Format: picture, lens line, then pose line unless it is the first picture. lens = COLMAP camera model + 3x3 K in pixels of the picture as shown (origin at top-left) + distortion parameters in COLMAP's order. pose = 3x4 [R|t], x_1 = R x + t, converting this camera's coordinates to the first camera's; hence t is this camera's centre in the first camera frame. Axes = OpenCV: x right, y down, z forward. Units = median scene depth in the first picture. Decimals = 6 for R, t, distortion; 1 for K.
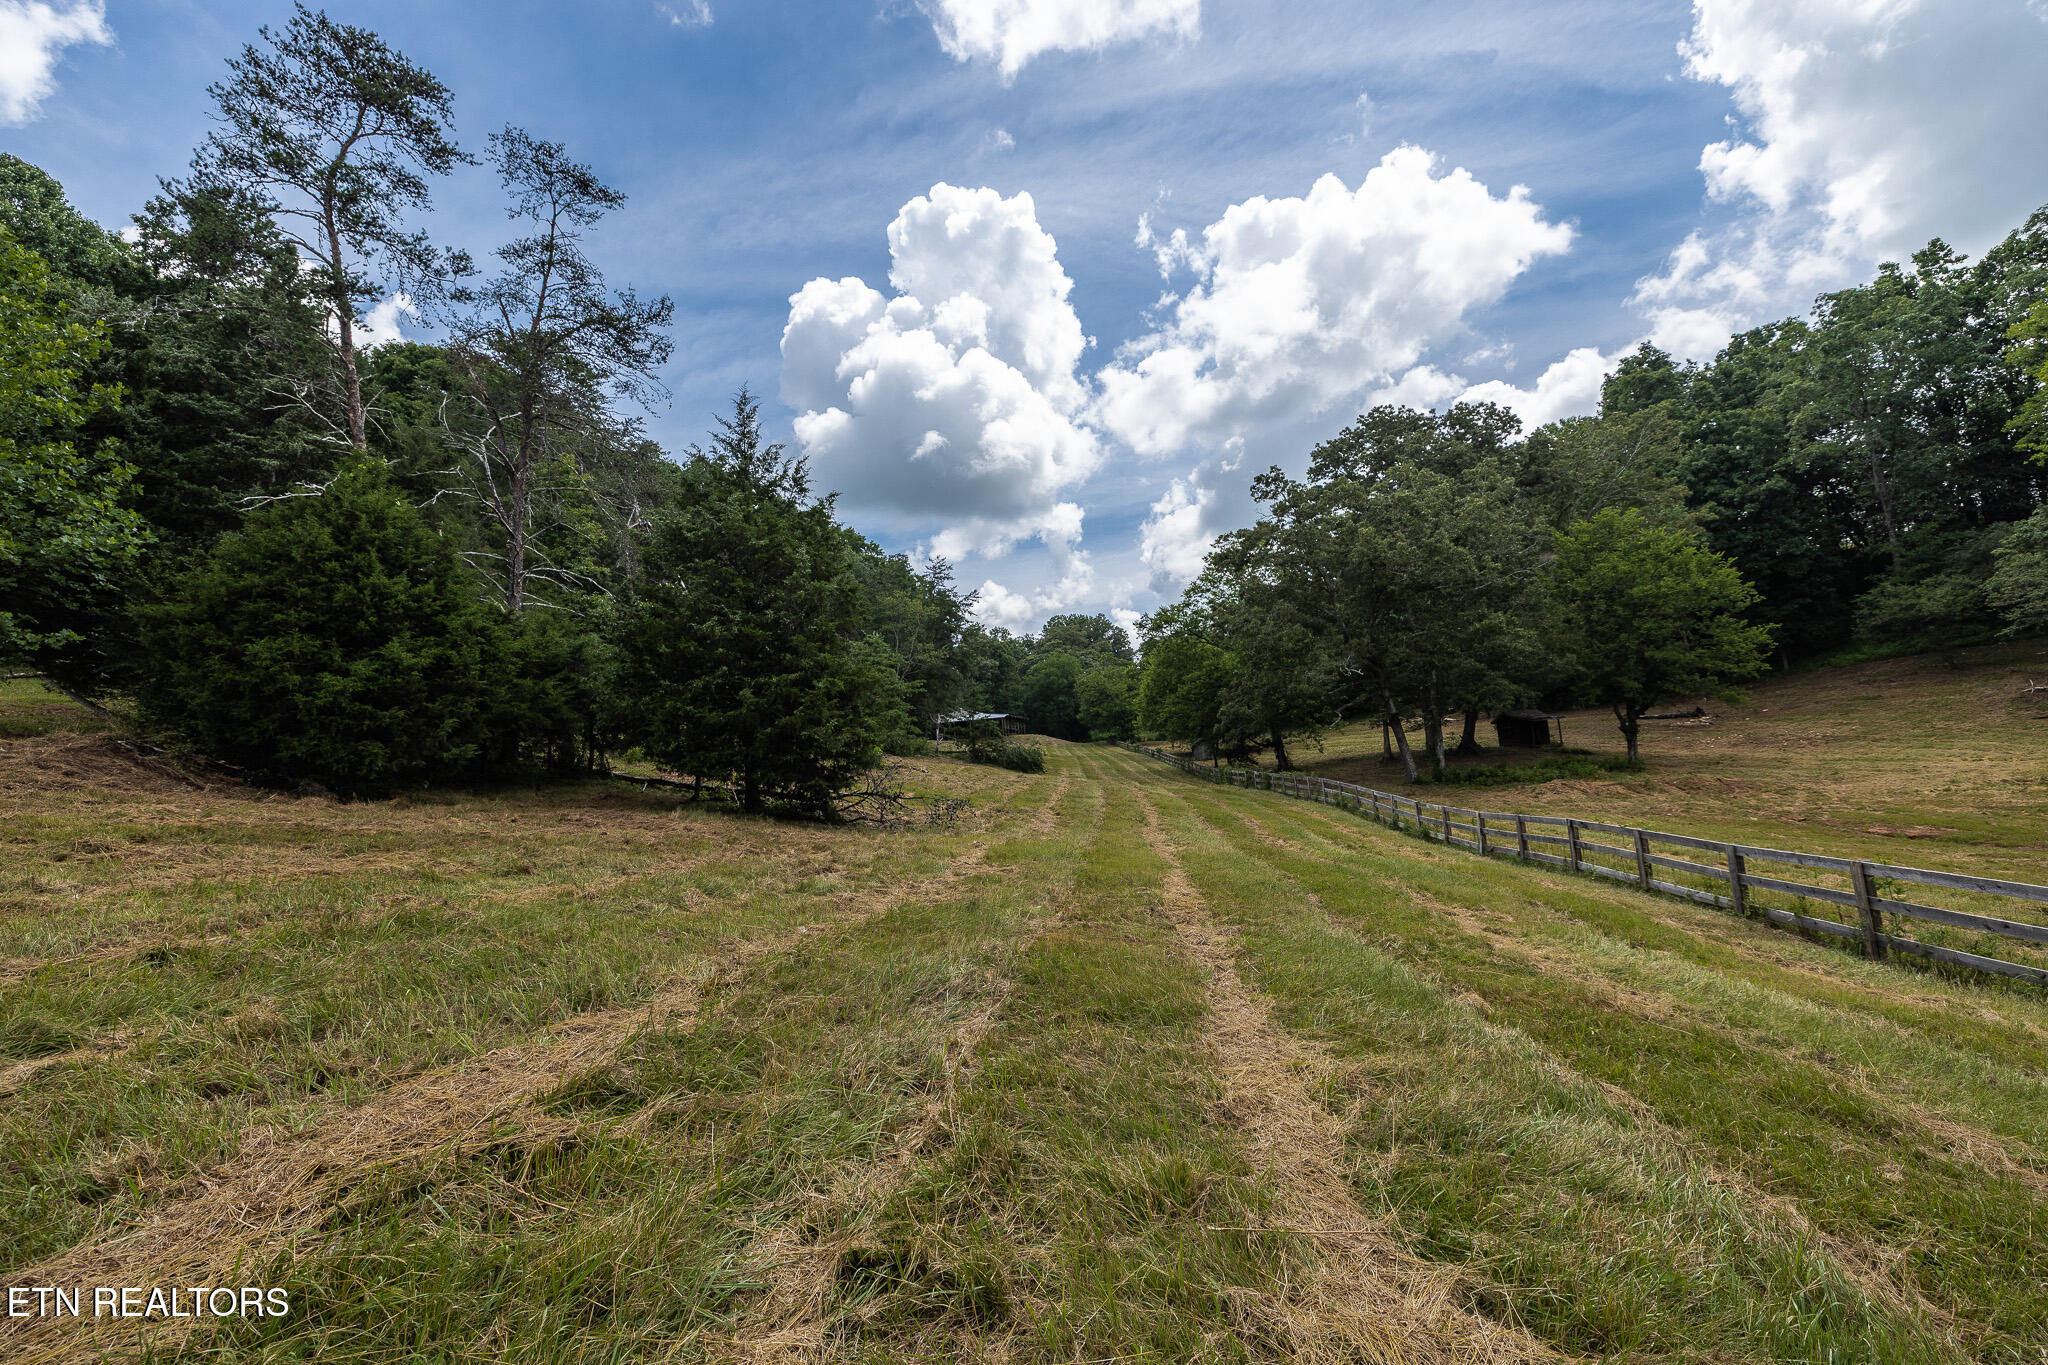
lens RADIAL K [[877.6, 0, 1032.1], [0, 877.6, 674.2], [0, 0, 1]] dist [0.022025, -0.002619]
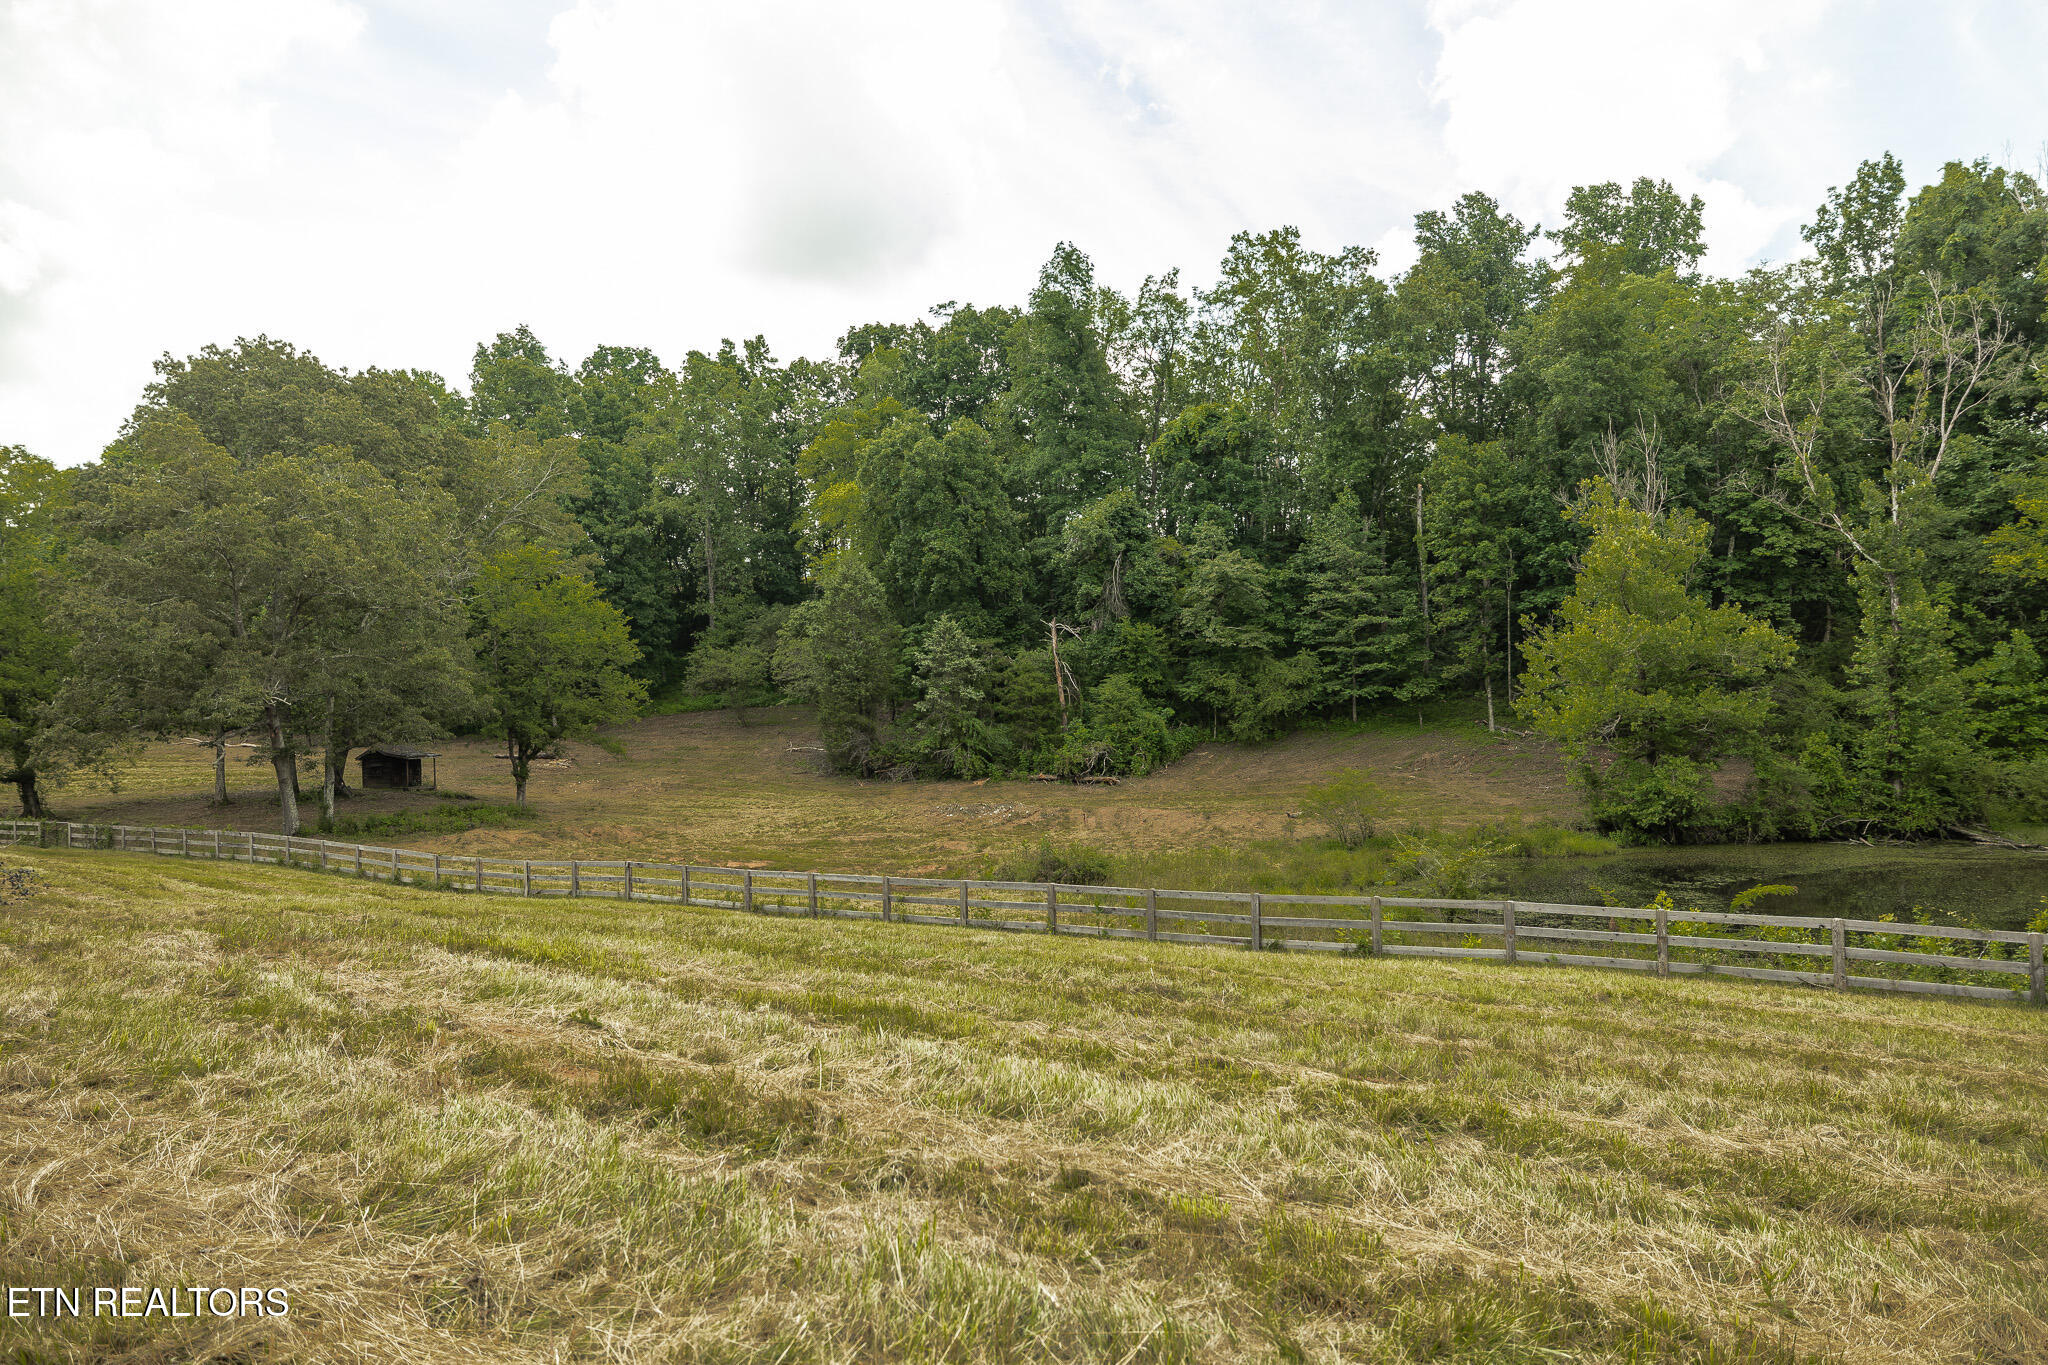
lens RADIAL K [[1295.4, 0, 1073.8], [0, 1295.4, 694.5], [0, 0, 1]] dist [-0.025021, 0.000704]
pose [[0.460409, 0.077173, 0.884346, -0.253703], [-0.093377, 0.994897, -0.038206, -0.023173], [-0.882782, -0.064987, 0.465266, -0.149560]]
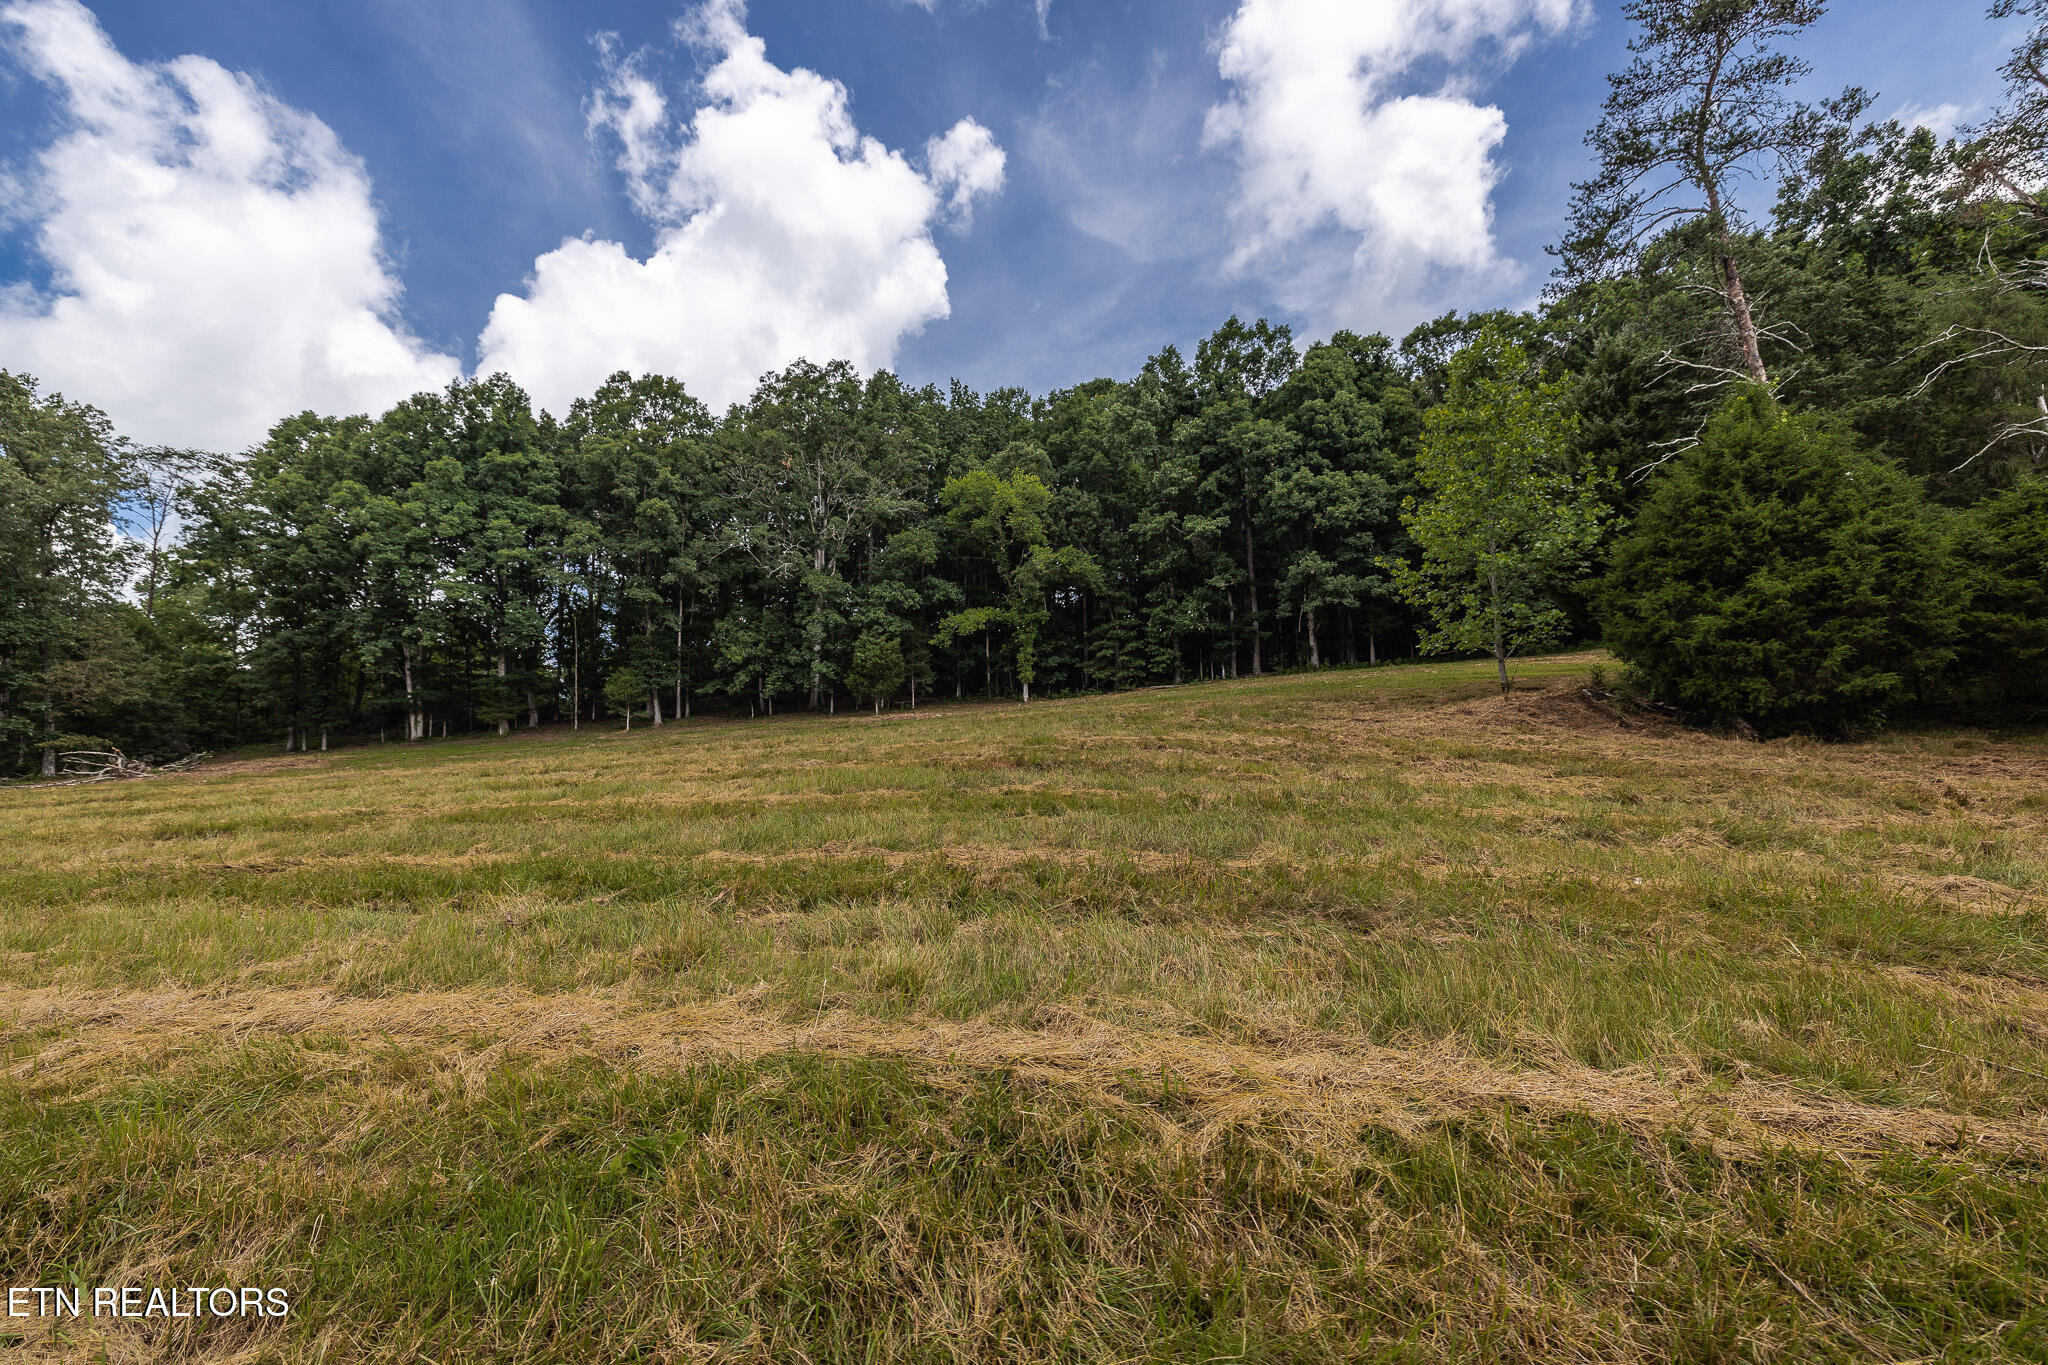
lens RADIAL K [[877.6, 0, 1018.7], [0, 877.6, 681.0], [0, 0, 1]] dist [0.022025, -0.002619]
pose [[-0.084563, -0.058367, -0.994707, 0.088779], [0.118875, 0.990562, -0.068230, 0.015309], [0.989302, -0.124016, -0.076826, 0.084358]]
